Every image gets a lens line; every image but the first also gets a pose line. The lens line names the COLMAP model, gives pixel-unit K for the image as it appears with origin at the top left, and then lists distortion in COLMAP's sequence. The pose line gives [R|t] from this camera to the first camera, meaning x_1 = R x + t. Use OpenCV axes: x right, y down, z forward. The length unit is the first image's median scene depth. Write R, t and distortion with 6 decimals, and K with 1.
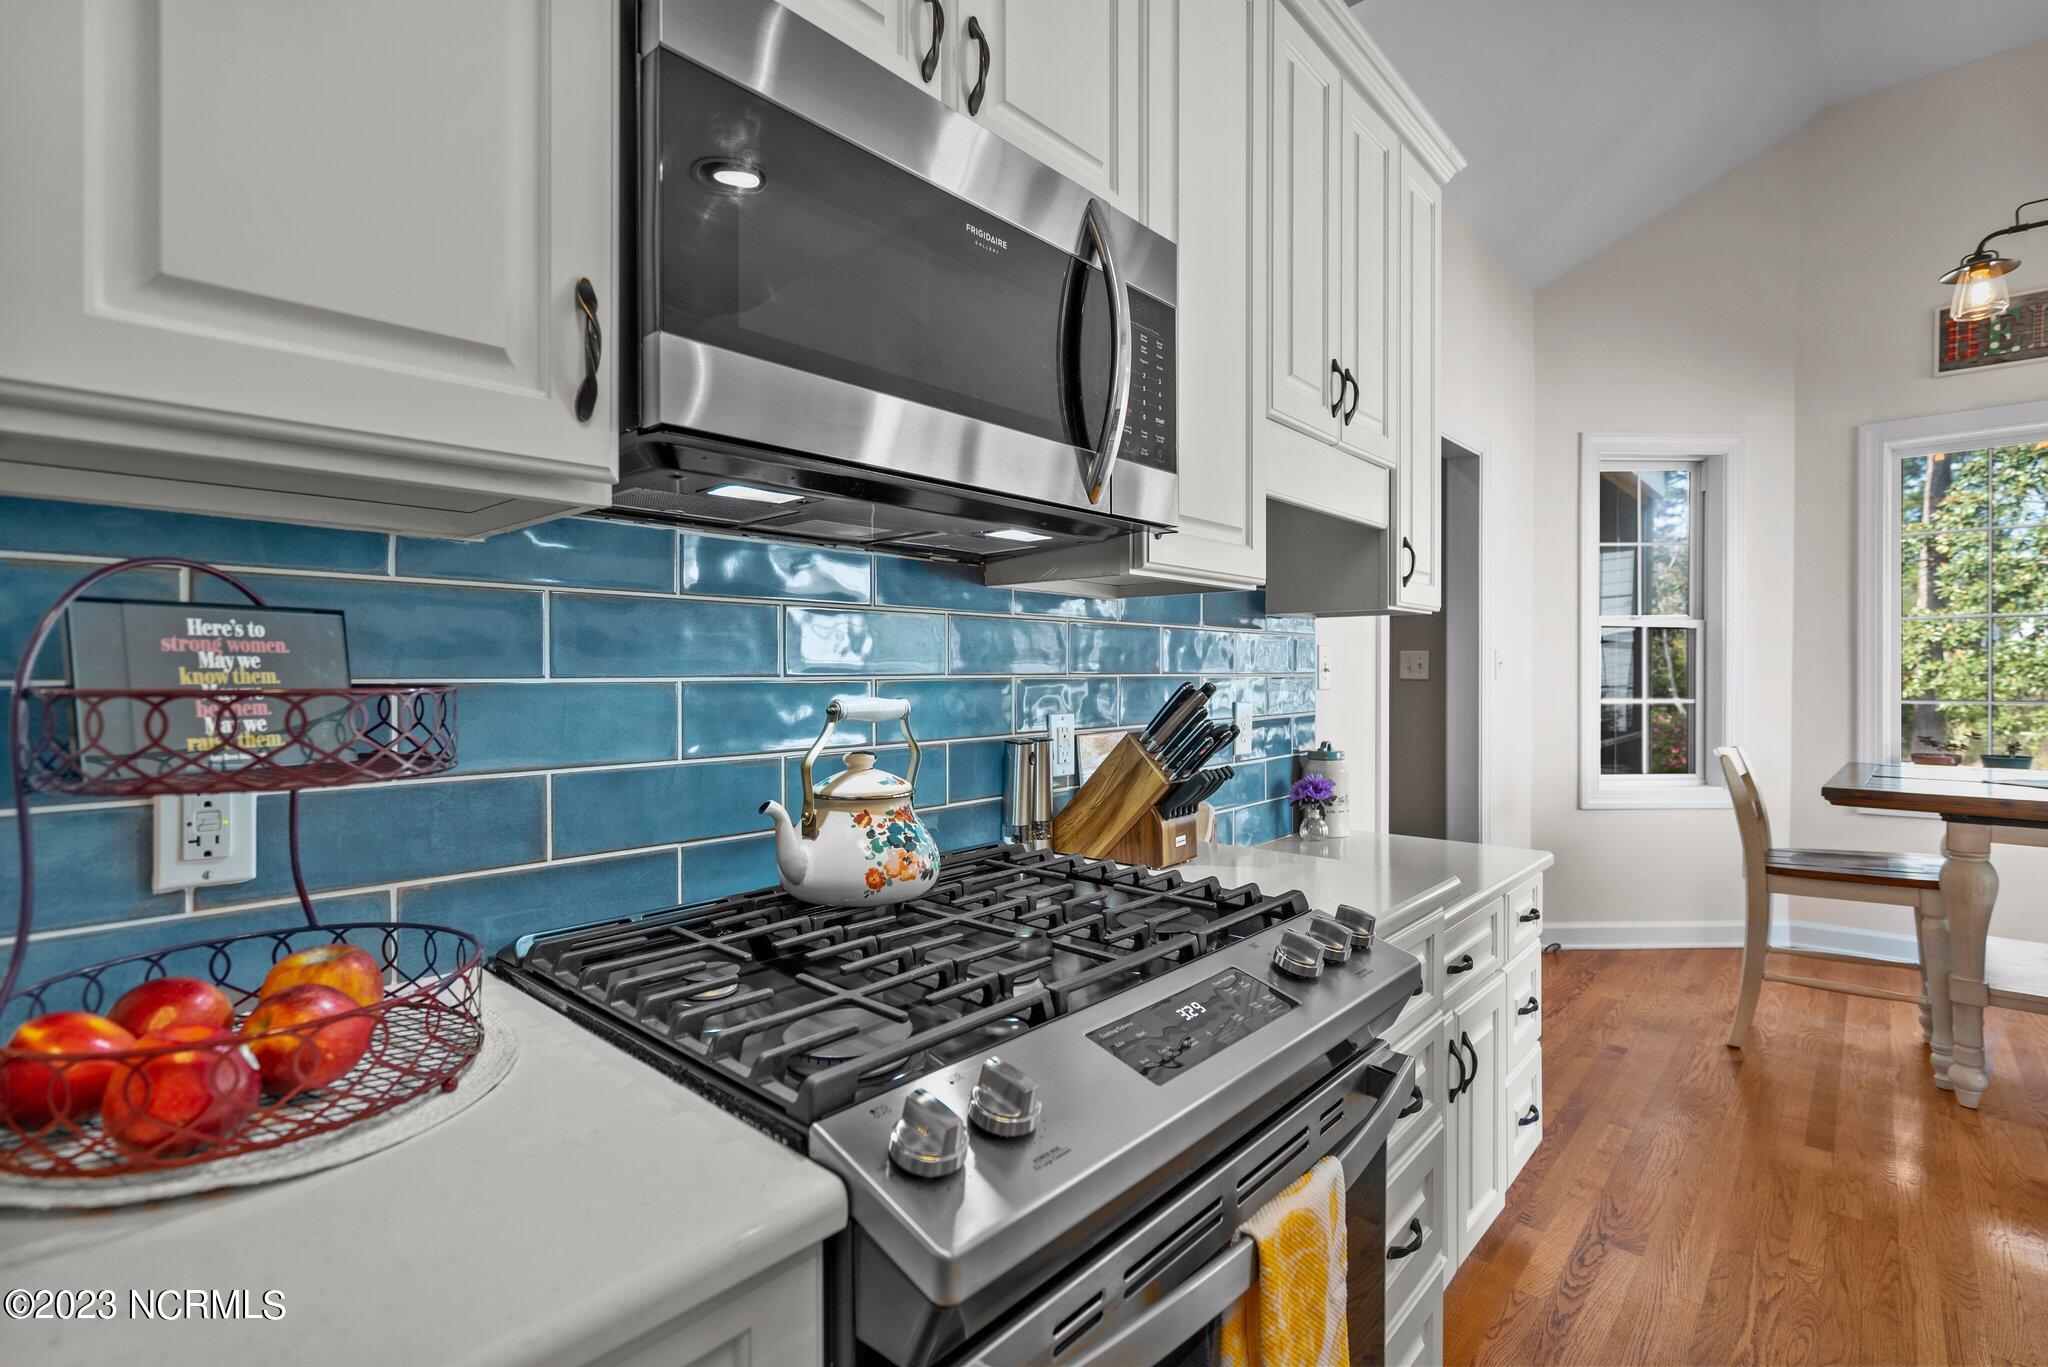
lens RADIAL K [[947.2, 0, 1019.5], [0, 947.2, 676.7], [0, 0, 1]] dist [-0.000623, 0.000742]
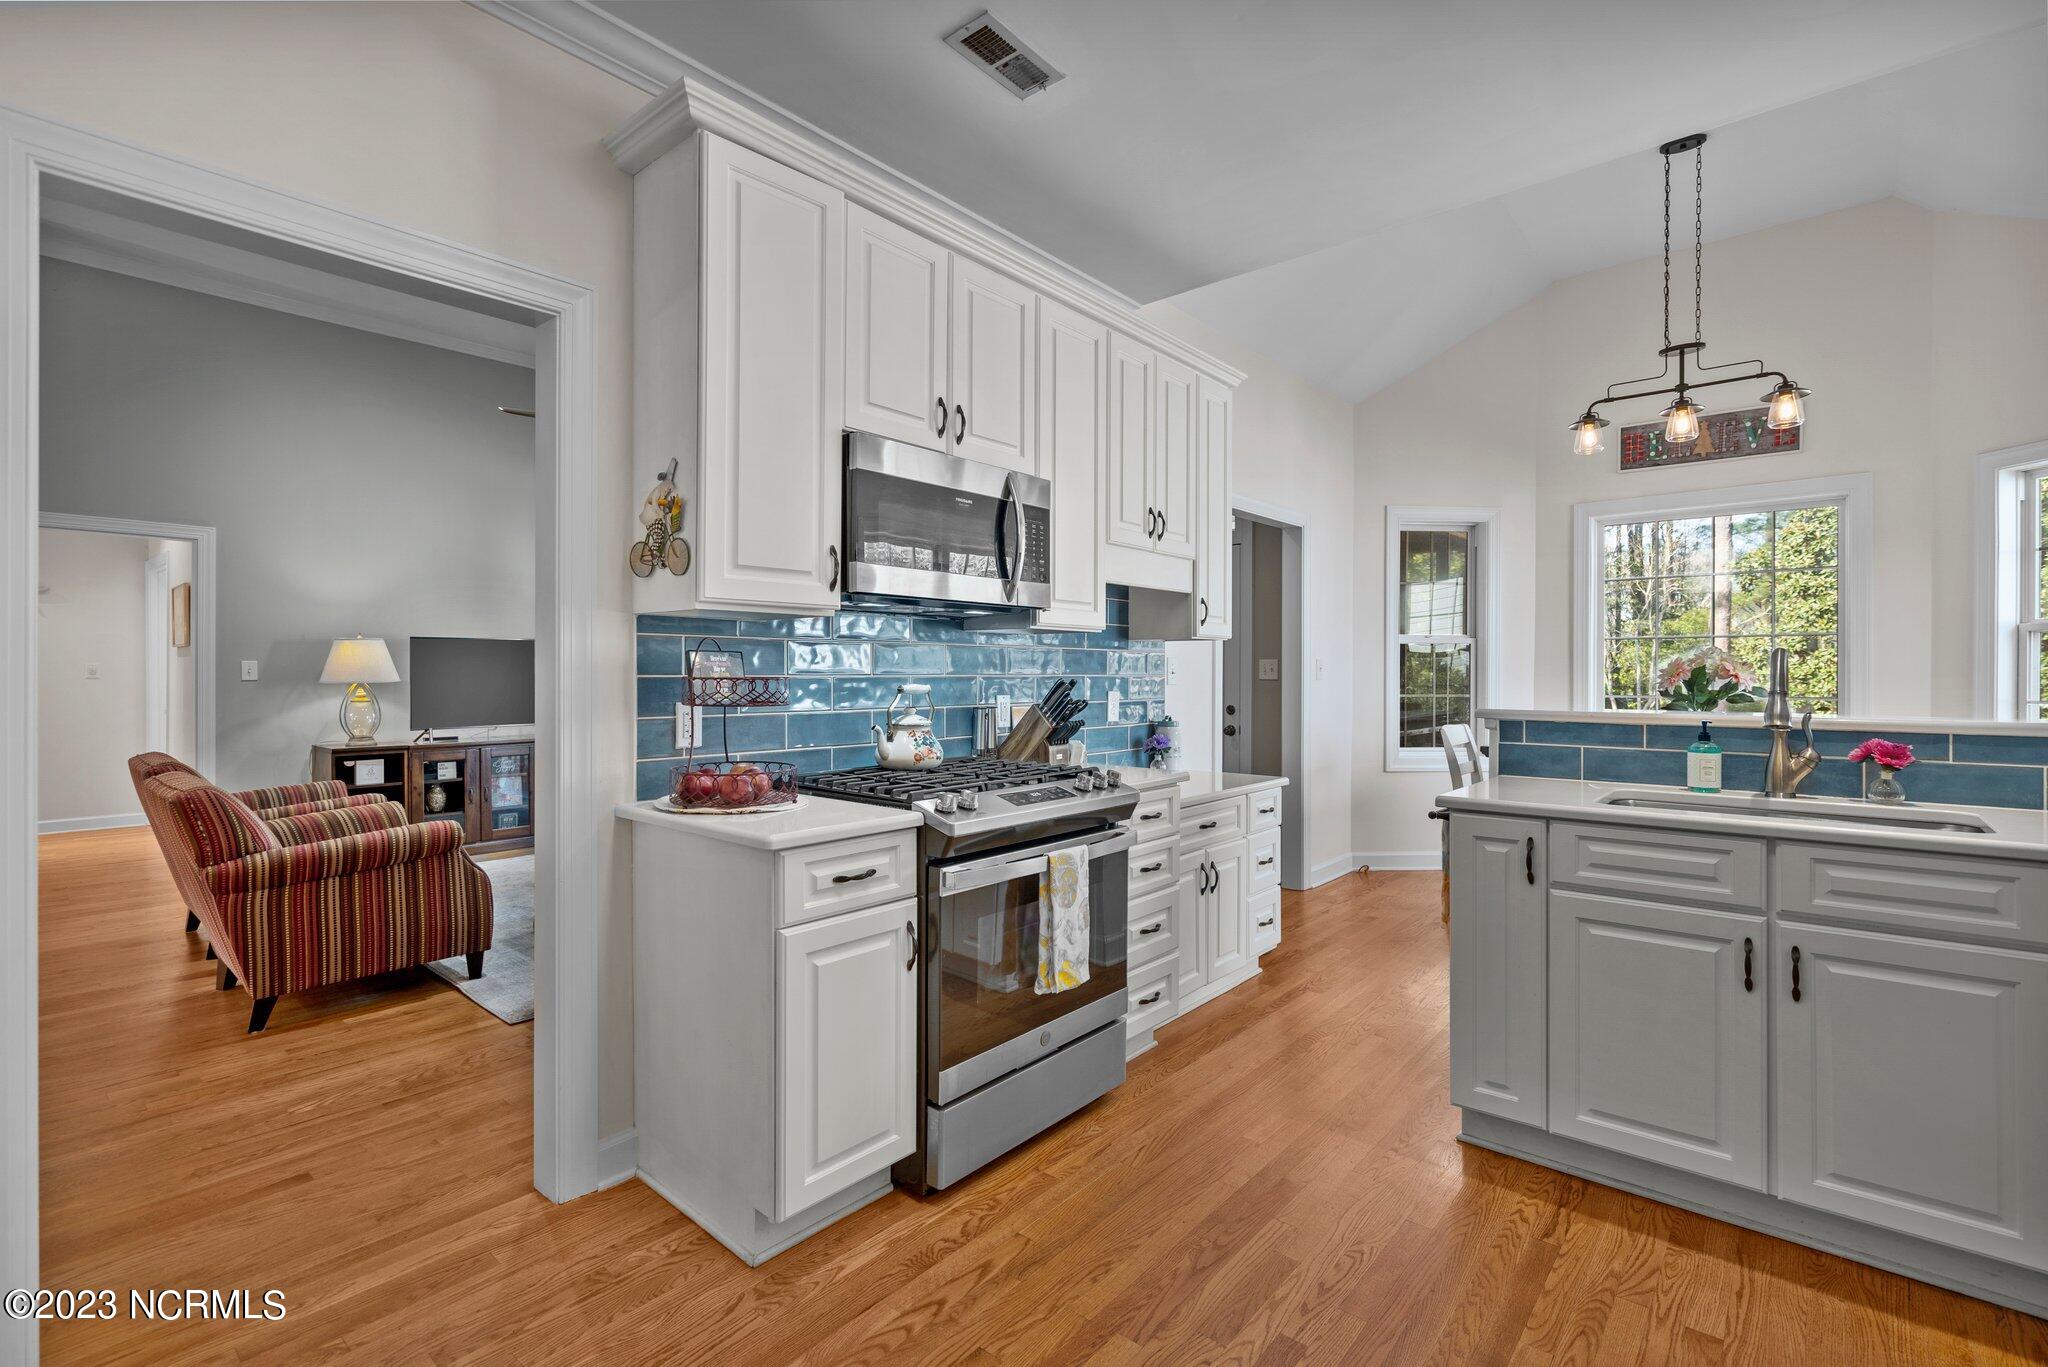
lens RADIAL K [[947.2, 0, 1019.5], [0, 947.2, 676.7], [0, 0, 1]] dist [-0.000623, 0.000742]
pose [[0.999790, 0.003746, 0.020161, 0.040906], [-0.003711, 0.999992, -0.001743, 0.005153], [-0.020168, 0.001667, 0.999795, -0.980056]]
